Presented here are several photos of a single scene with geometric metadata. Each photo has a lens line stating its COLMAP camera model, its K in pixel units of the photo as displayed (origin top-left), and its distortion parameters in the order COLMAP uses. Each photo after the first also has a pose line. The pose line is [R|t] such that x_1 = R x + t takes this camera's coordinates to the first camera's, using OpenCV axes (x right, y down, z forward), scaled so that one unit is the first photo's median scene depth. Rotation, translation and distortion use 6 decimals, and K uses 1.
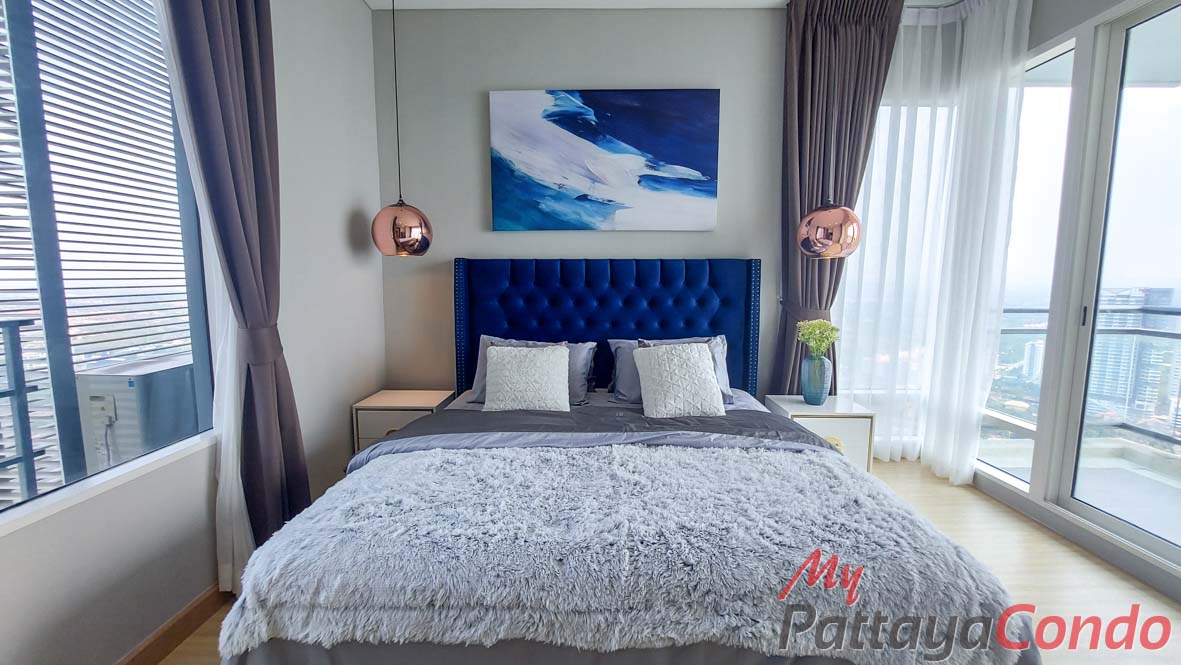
lens RADIAL K [[473.7, 0, 595.0], [0, 473.7, 331.0], [0, 0, 1]] dist [-0.019178, -0.000483]
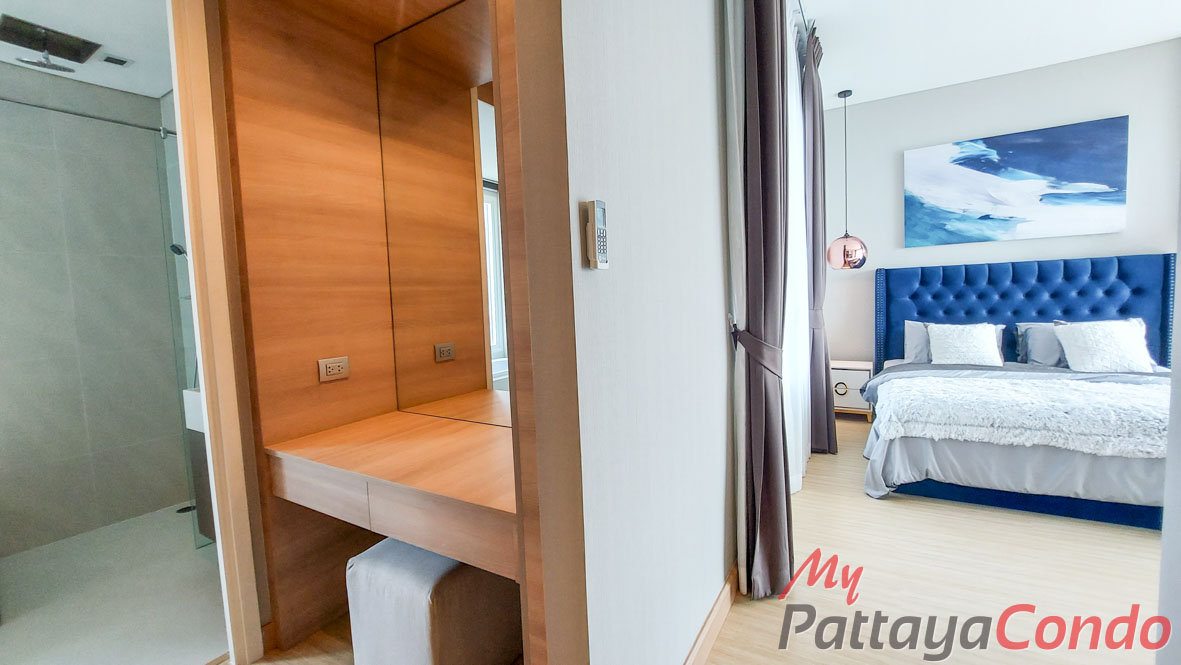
lens RADIAL K [[480.4, 0, 593.7], [0, 480.4, 329.2], [0, 0, 1]] dist [-0.029256, 0.006270]
pose [[0.866455, -0.003233, -0.499245, -0.328368], [-0.012691, 0.999513, -0.028498, 0.084900], [0.499094, 0.031028, 0.865992, -0.700962]]
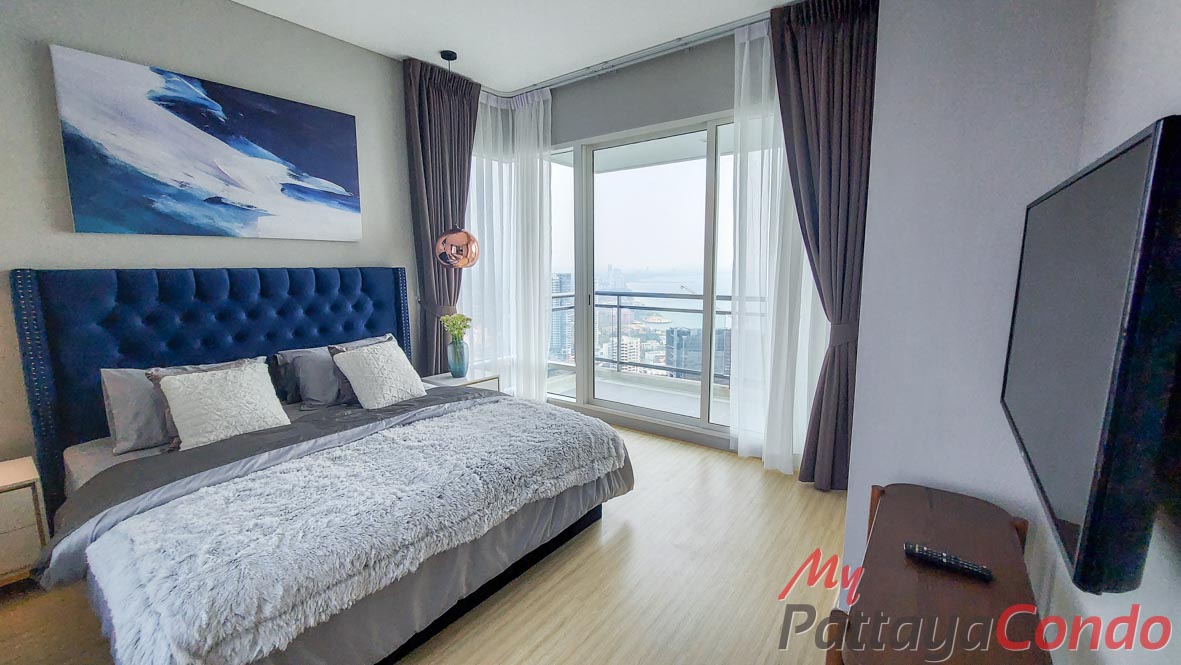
lens RADIAL K [[473.7, 0, 595.0], [0, 473.7, 331.0], [0, 0, 1]] dist [-0.019178, -0.000483]
pose [[0.585397, -0.111285, 0.803073, -0.356188], [0.096814, 0.993042, 0.067037, -0.025595], [-0.804946, 0.038506, 0.592098, -0.100688]]
